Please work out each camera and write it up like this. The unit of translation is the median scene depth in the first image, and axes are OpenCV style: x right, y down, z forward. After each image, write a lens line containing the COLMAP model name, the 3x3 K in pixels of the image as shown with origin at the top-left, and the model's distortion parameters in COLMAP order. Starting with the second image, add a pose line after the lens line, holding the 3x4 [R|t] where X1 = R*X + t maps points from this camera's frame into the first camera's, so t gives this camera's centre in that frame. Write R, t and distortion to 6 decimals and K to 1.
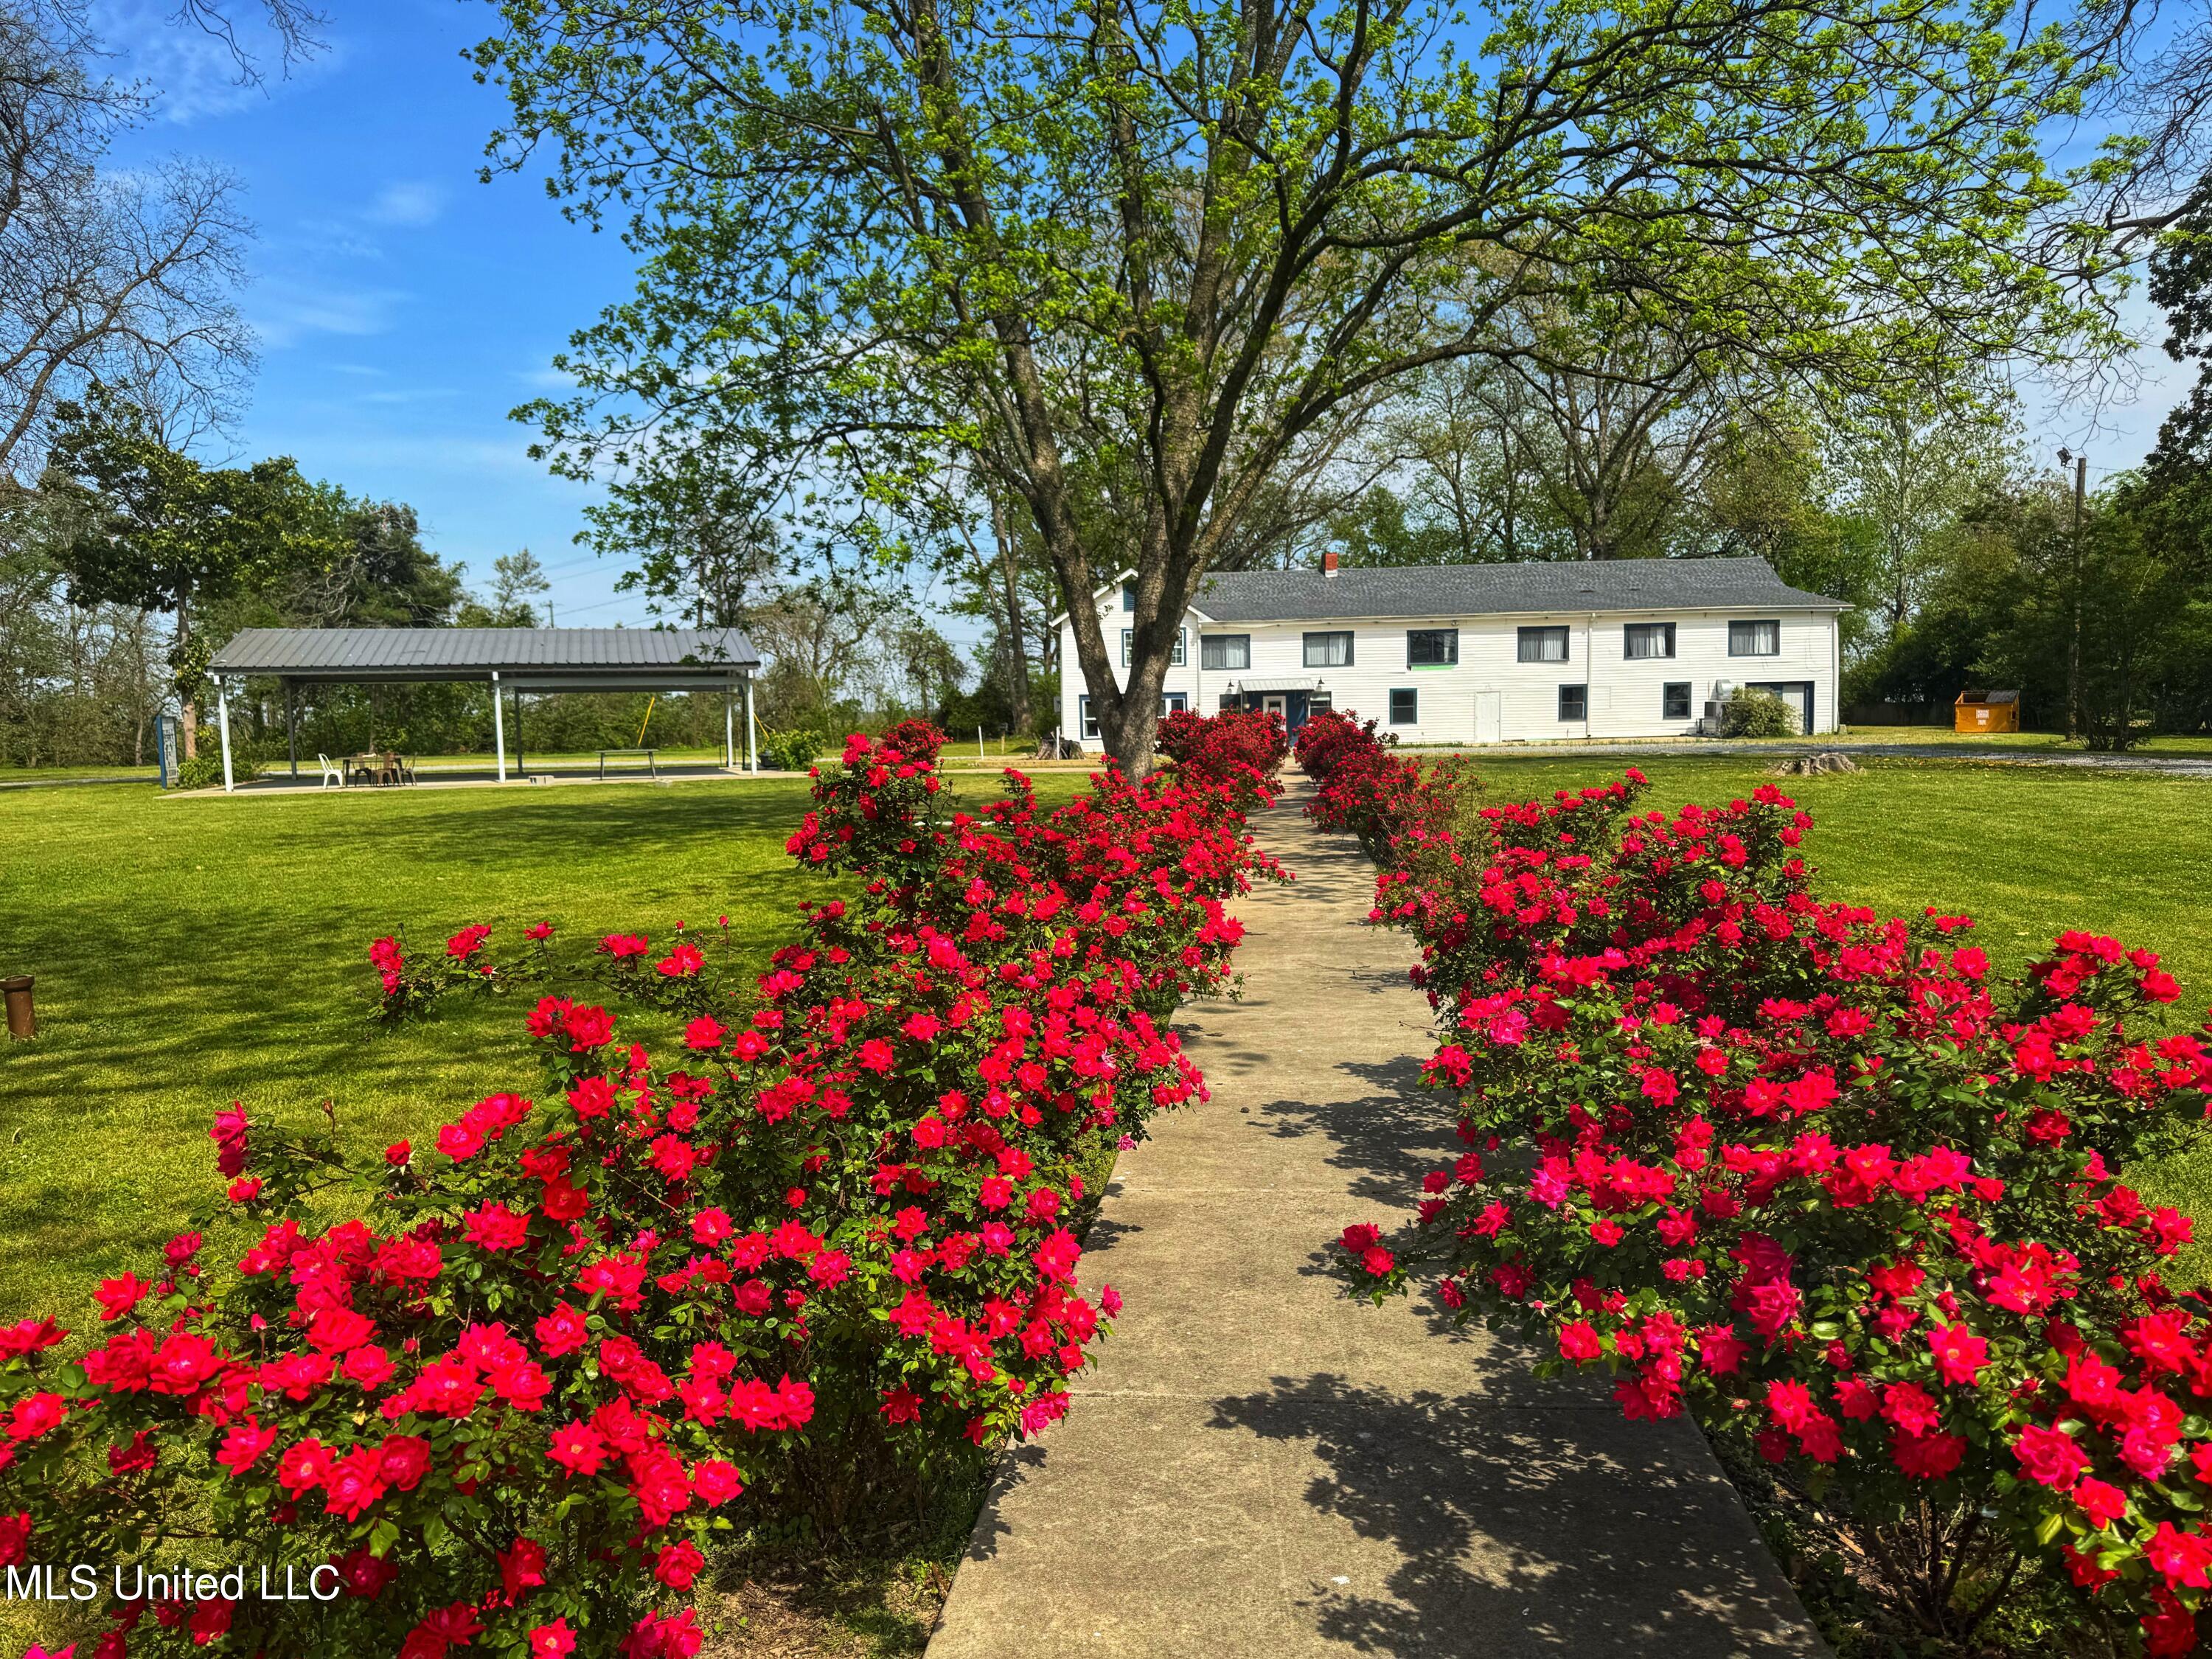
lens RADIAL K [[1542.7, 0, 1098.7], [0, 1542.7, 828.4], [0, 0, 1]] dist [0.058645, -0.045864]
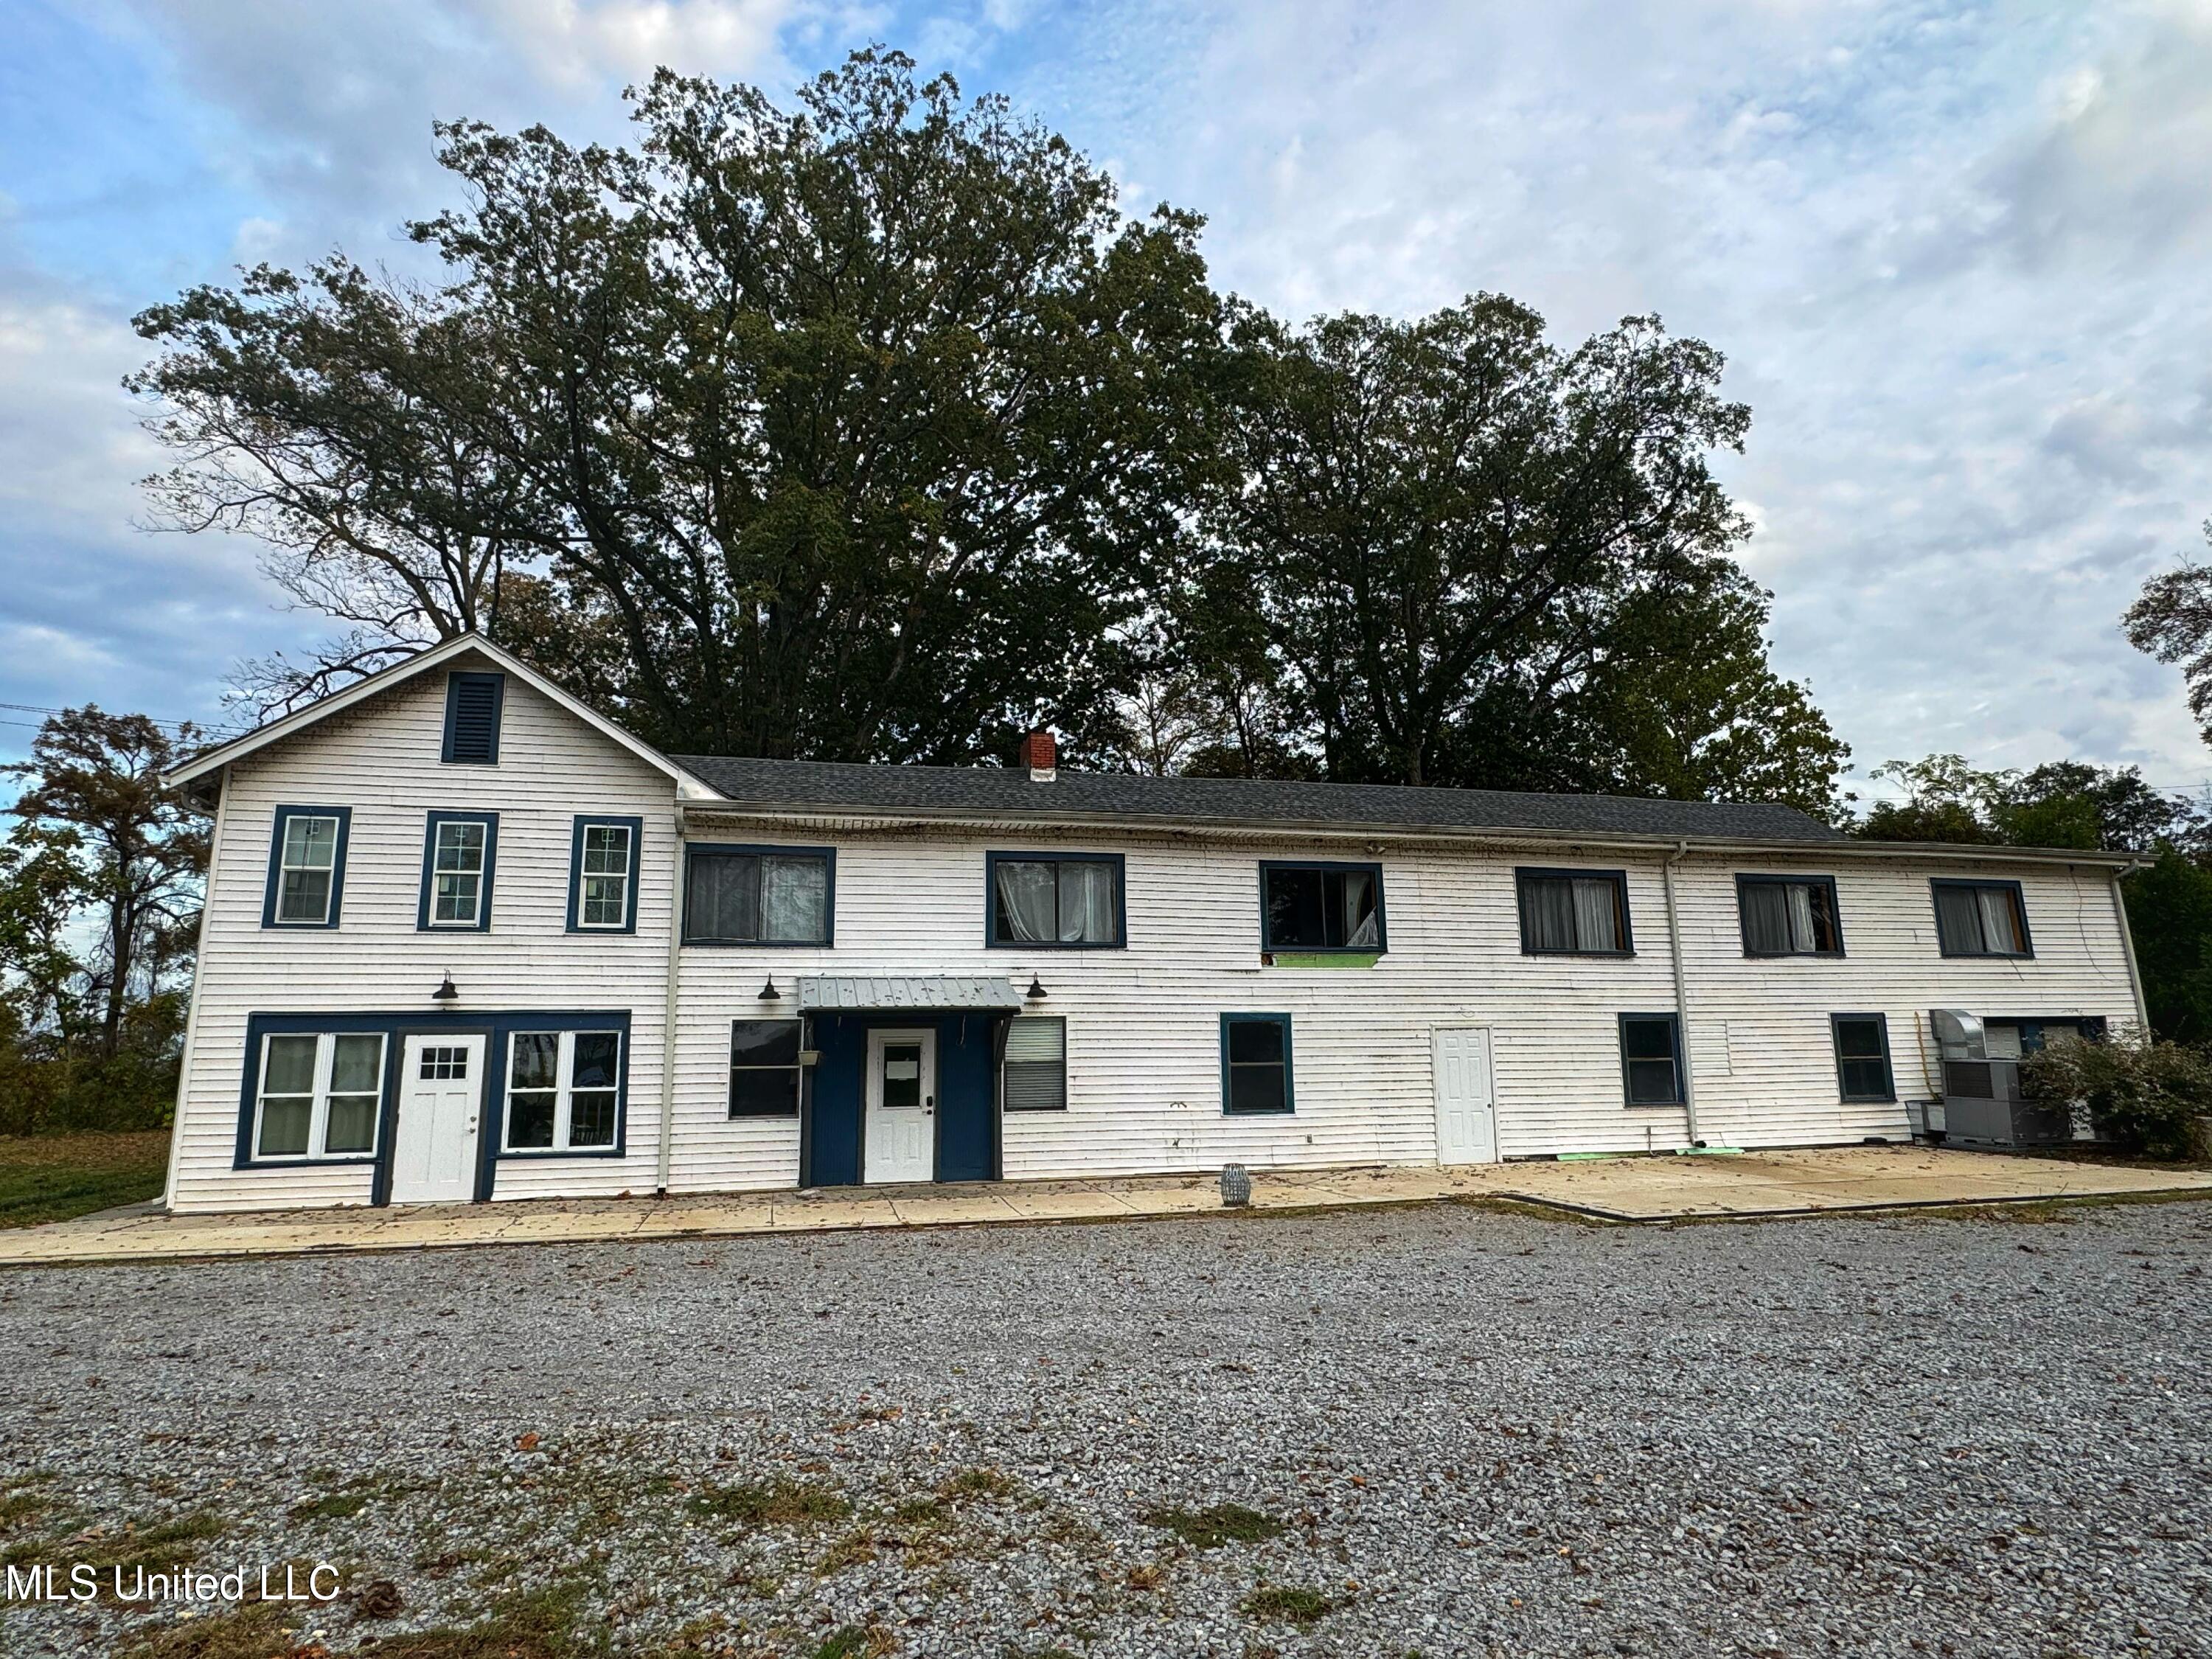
lens RADIAL K [[1228.6, 0, 1117.5], [0, 1228.6, 816.2], [0, 0, 1]] dist [-0.001843, -0.002349]
pose [[0.969304, 0.057369, 0.239079, 0.092392], [0.009722, 0.962693, -0.270422, -0.057199], [-0.245673, 0.264446, 0.932584, 0.722684]]
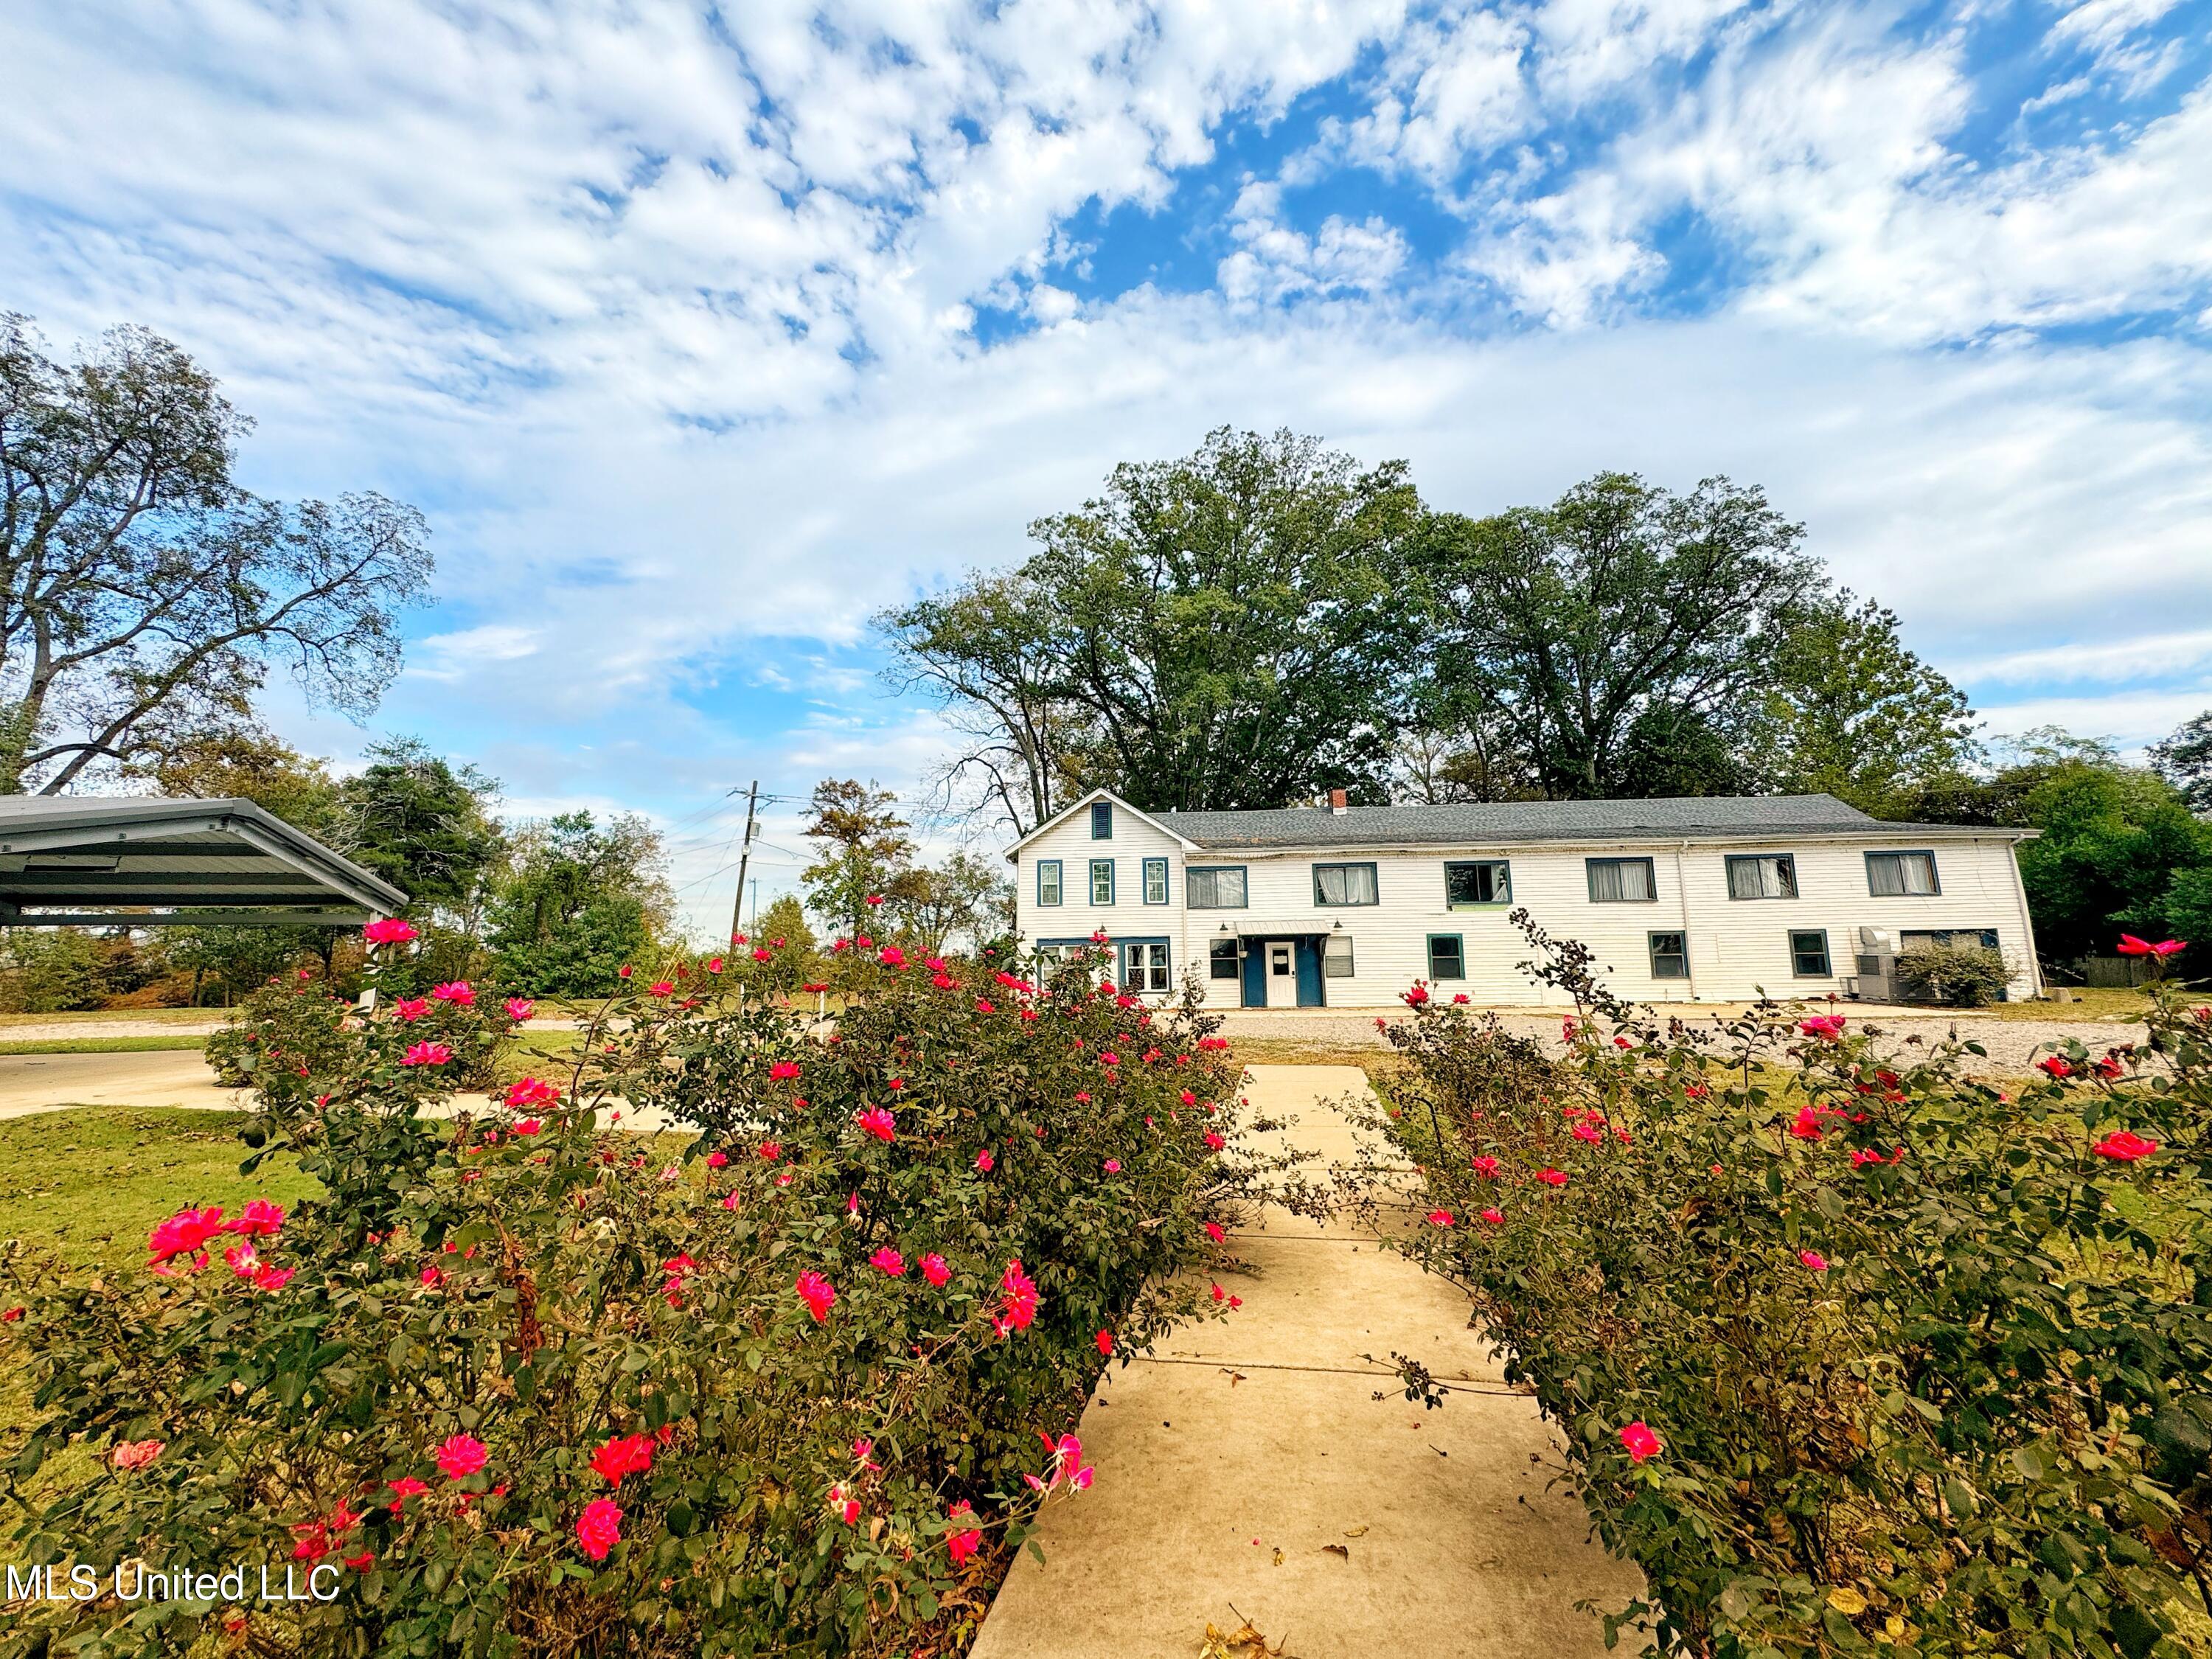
lens RADIAL K [[892.7, 0, 1113.7], [0, 892.7, 819.1], [0, 0, 1]] dist [0.000808, 0.000459]
pose [[0.996728, -0.004584, -0.080702, 0.065846], [-0.014325, 0.972571, -0.232164, -0.039301], [0.079552, 0.232560, 0.969323, 0.531193]]
